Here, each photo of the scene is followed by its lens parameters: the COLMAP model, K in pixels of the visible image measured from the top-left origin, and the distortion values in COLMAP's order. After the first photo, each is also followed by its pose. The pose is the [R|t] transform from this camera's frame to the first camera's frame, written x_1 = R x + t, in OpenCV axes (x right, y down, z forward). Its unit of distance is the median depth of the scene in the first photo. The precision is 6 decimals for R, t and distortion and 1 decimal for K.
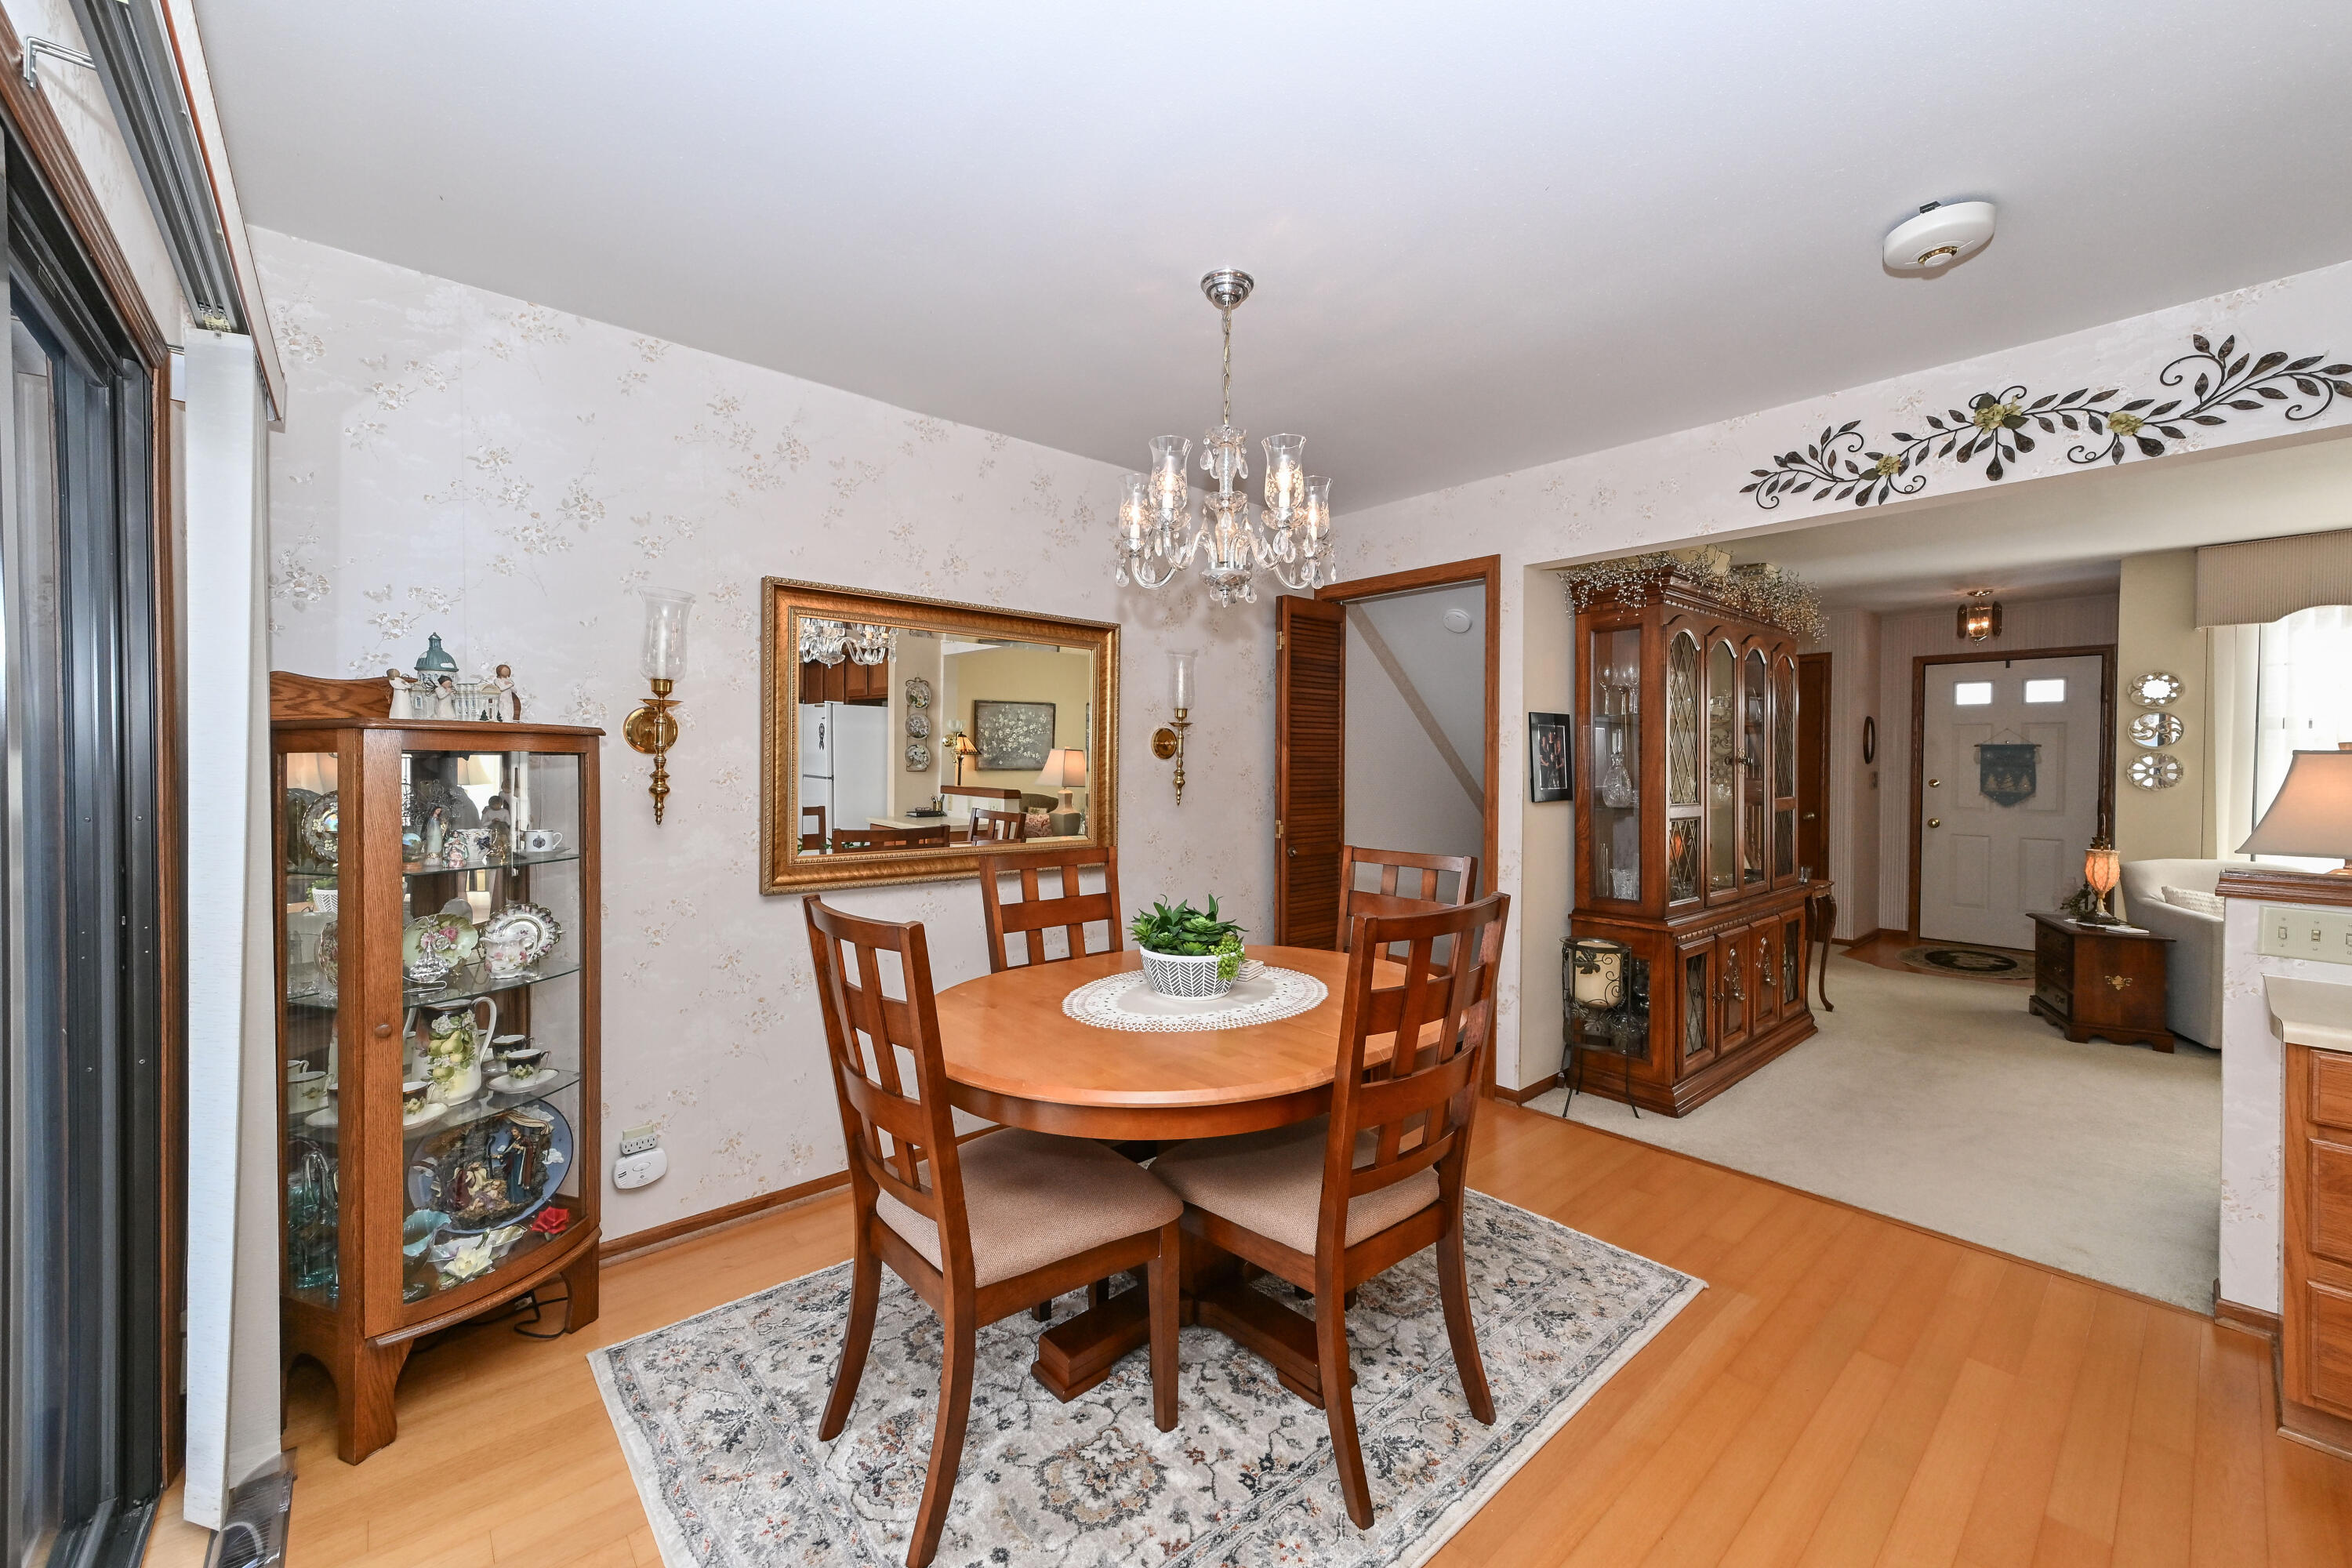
lens RADIAL K [[911.5, 0, 1176.0], [0, 911.5, 784.0], [0, 0, 1]] dist [0.000499, -0.000052]
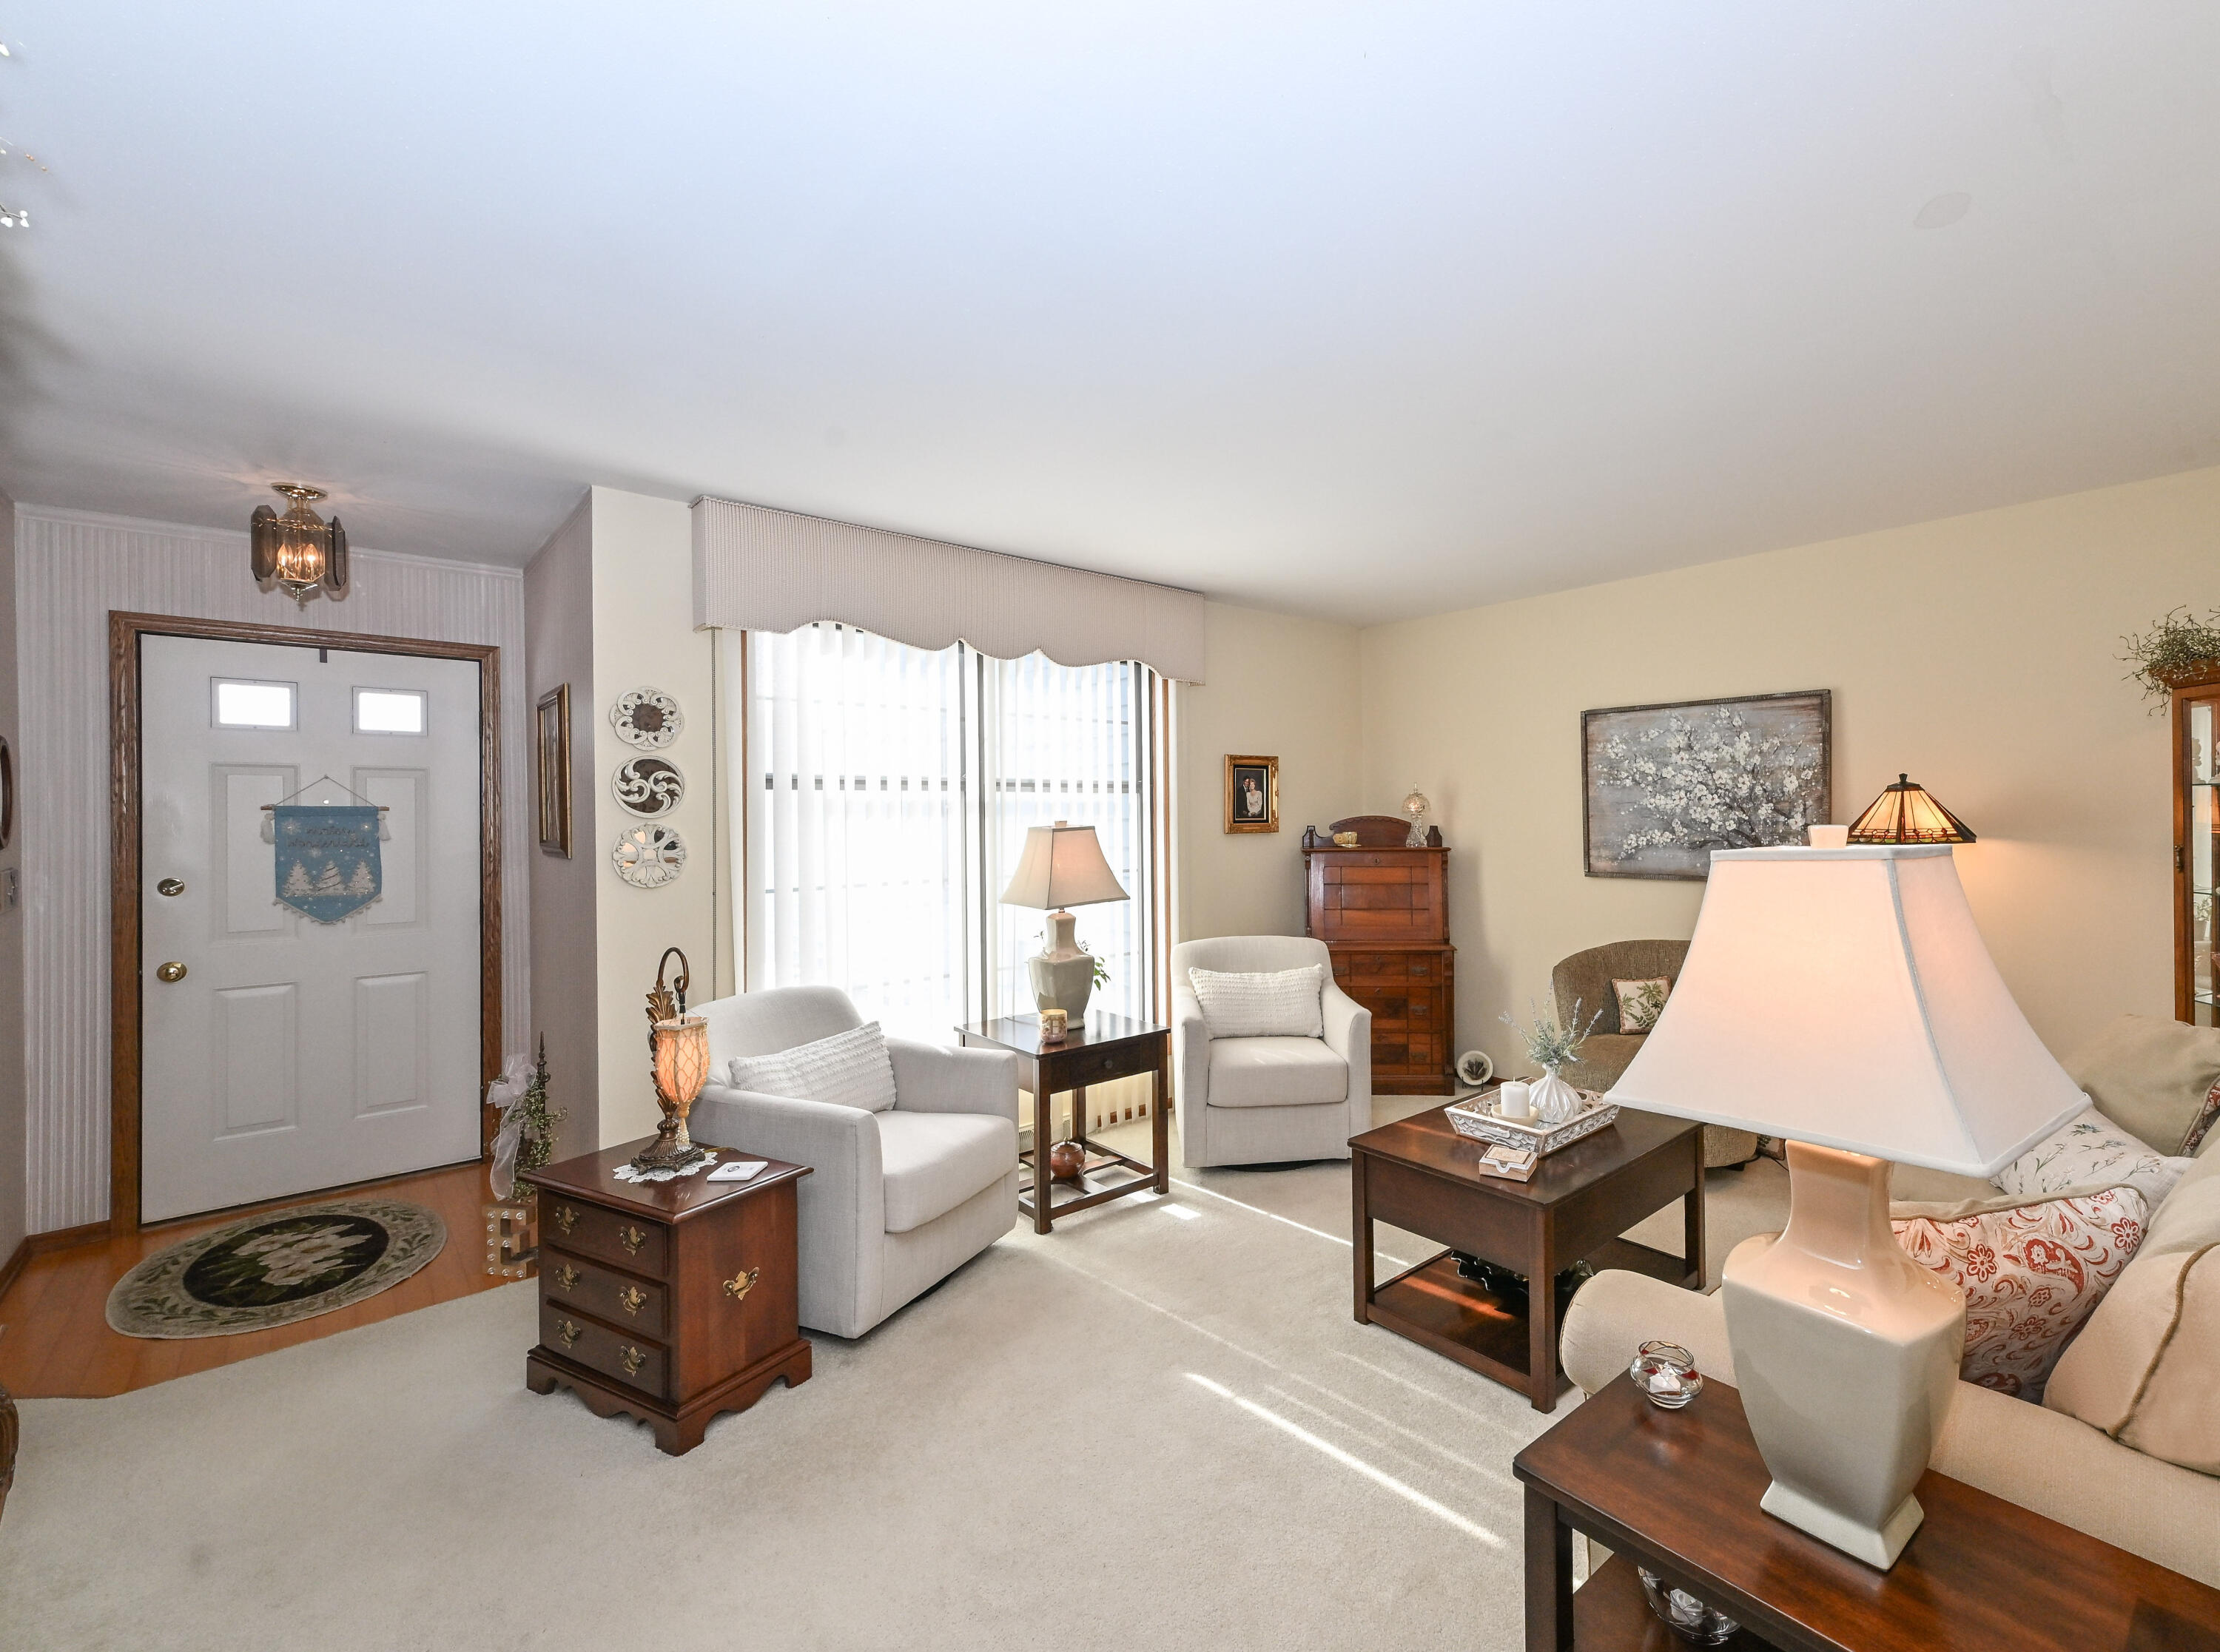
lens RADIAL K [[980.7, 0, 1235.1], [0, 980.7, 807.7], [0, 0, 1]] dist [0.002437, 0.000138]
pose [[-0.034851, 0.004720, 0.999381, 0.483997], [0.032421, 0.999468, -0.003590, -0.035361], [-0.998866, 0.032276, -0.034986, 0.743486]]
